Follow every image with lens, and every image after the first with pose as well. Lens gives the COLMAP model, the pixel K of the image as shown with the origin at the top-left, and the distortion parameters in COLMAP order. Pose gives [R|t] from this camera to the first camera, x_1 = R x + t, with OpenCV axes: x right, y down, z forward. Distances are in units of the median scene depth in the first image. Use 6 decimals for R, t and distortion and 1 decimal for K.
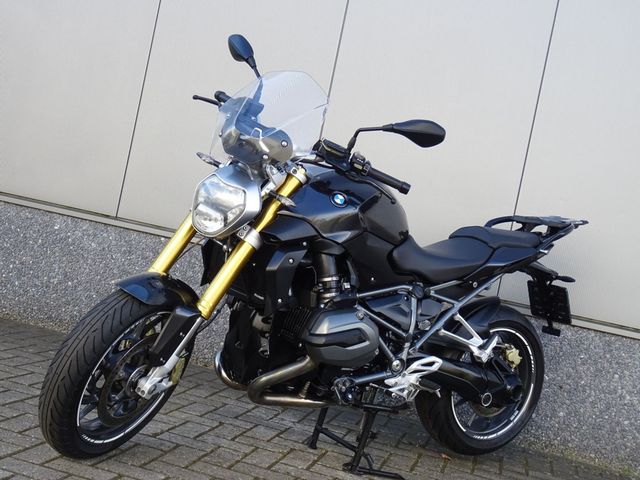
lens RADIAL K [[841.6, 0, 320.0], [0, 841.6, 240.0], [0, 0, 1]] dist [0.002627, -0.000863]
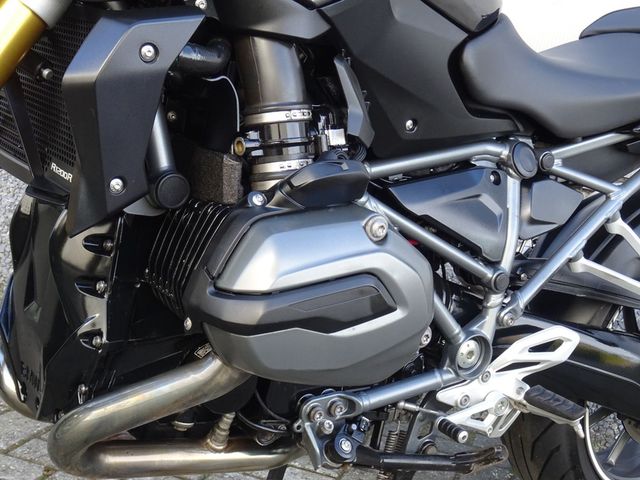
lens RADIAL K [[1052.3, 0, 320.0], [0, 1052.3, 240.0], [0, 0, 1]] dist [-0.021355, -0.045627]
pose [[0.999962, -0.004927, 0.007259, 0.020802], [0.004029, 0.992892, 0.118952, 0.041178], [-0.007793, -0.118918, 0.992873, 0.539687]]
